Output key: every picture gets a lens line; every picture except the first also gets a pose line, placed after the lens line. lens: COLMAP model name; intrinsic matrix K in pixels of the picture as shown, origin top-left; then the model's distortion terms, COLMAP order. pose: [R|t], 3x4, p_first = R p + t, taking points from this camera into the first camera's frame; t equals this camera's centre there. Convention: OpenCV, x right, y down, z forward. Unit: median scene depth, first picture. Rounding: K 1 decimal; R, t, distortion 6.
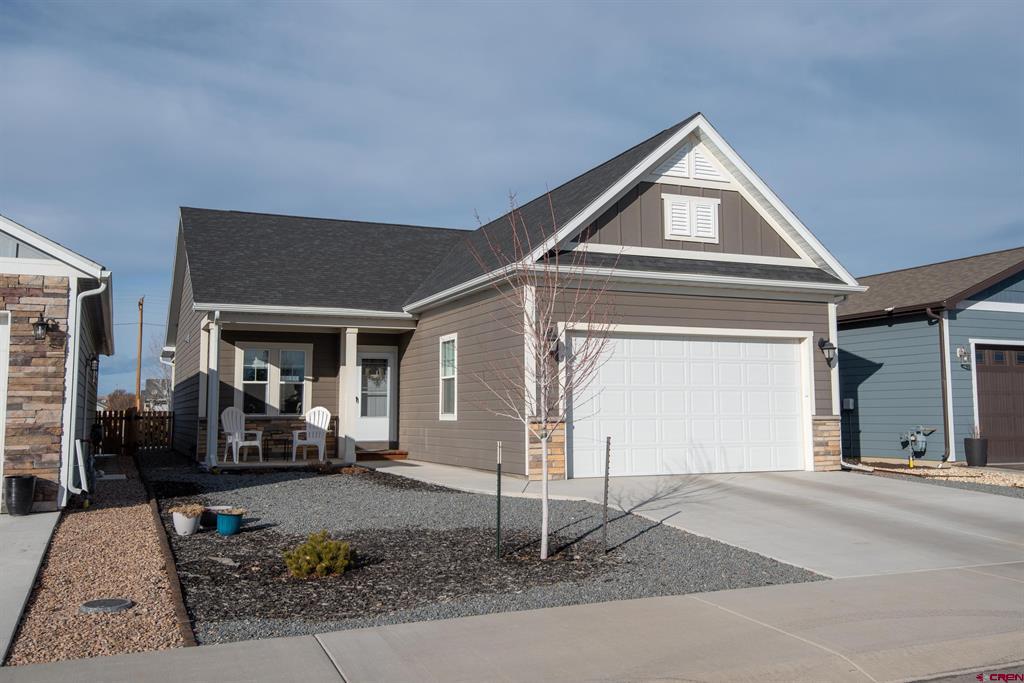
lens RADIAL K [[945.8, 0, 533.1], [0, 945.8, 321.4], [0, 0, 1]] dist [0.046650, 0.000000]
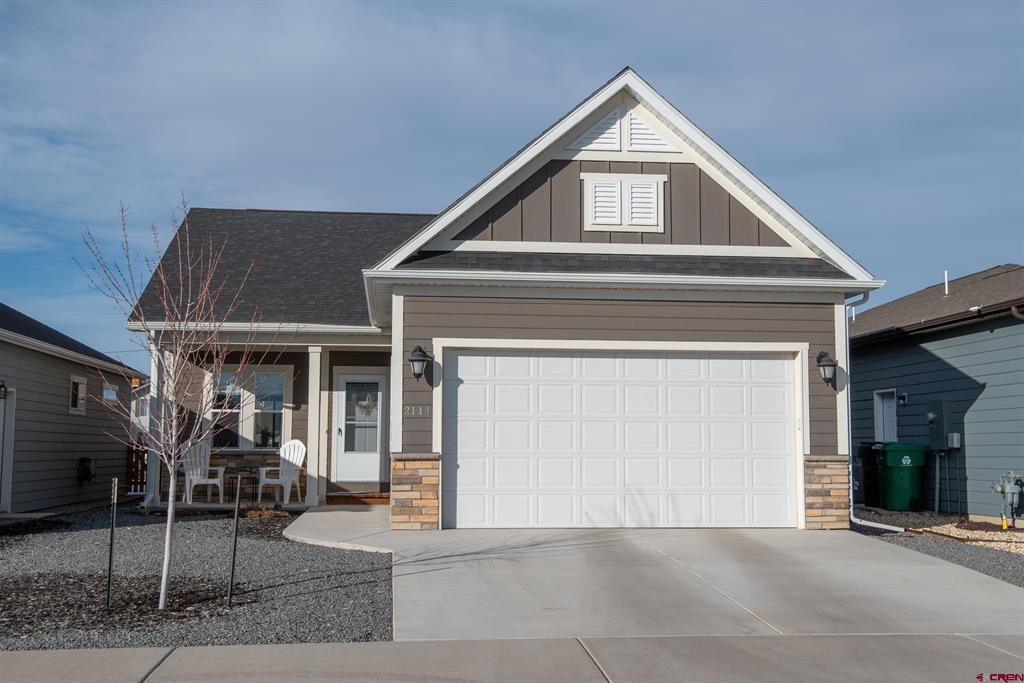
lens RADIAL K [[1278.6, 0, 520.1], [0, 1278.6, 322.6], [0, 0, 1]] dist [0.046095, 0.000000]
pose [[0.953798, -0.021433, -0.299682, 0.387291], [0.020669, 0.999770, -0.005719, -0.004479], [0.299736, -0.000740, 0.954022, -0.035569]]
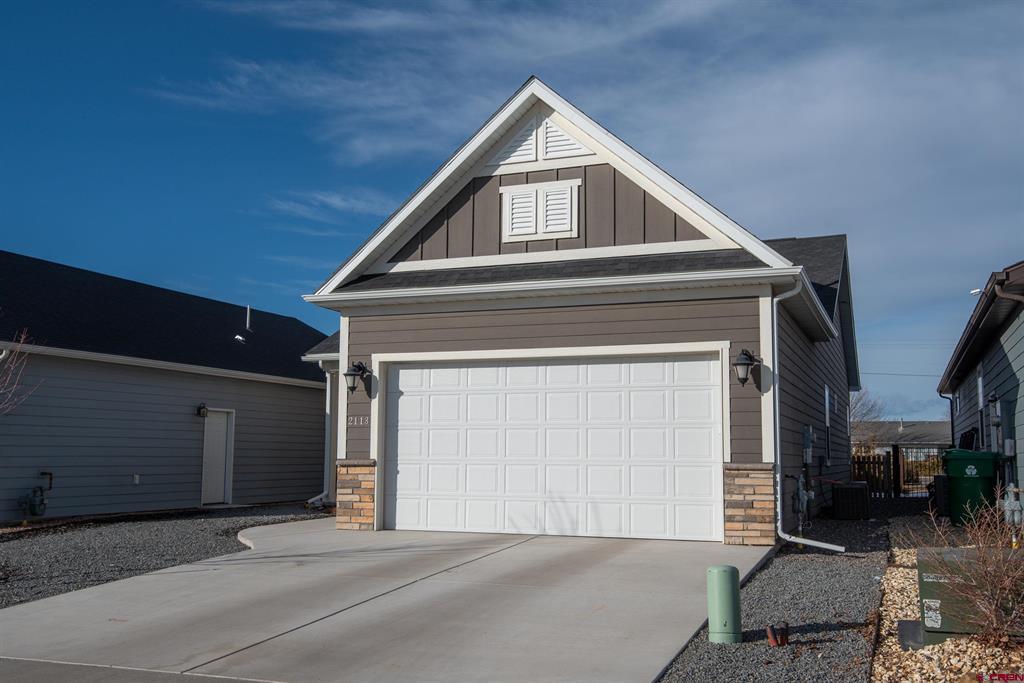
lens RADIAL K [[1043.0, 0, 509.5], [0, 1043.0, 344.8], [0, 0, 1]] dist [0.031445, 0.000000]
pose [[0.698762, -0.067654, -0.712148, 0.736240], [0.059106, 0.997574, -0.036774, 0.032153], [0.712908, -0.016396, 0.701066, 0.357655]]
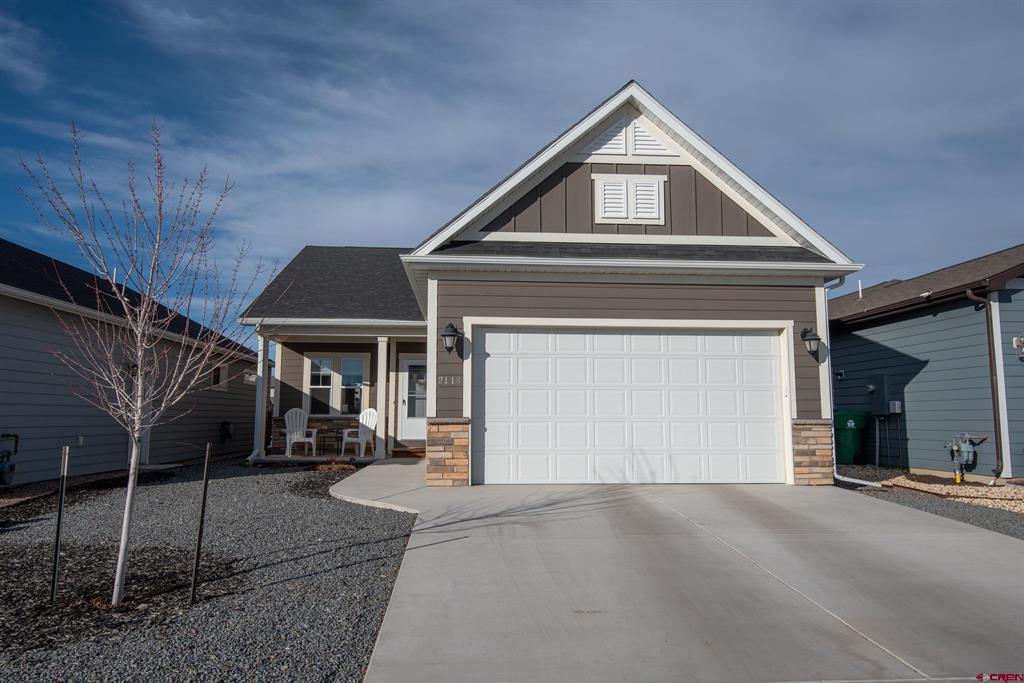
lens RADIAL K [[723.3, 0, 510.5], [0, 723.3, 334.8], [0, 0, 1]] dist [0.023395, -0.015719]
pose [[0.941984, -0.031073, -0.334217, 0.277193], [0.025522, 0.999454, -0.020989, 0.031087], [0.334686, 0.011242, 0.942262, 0.304008]]
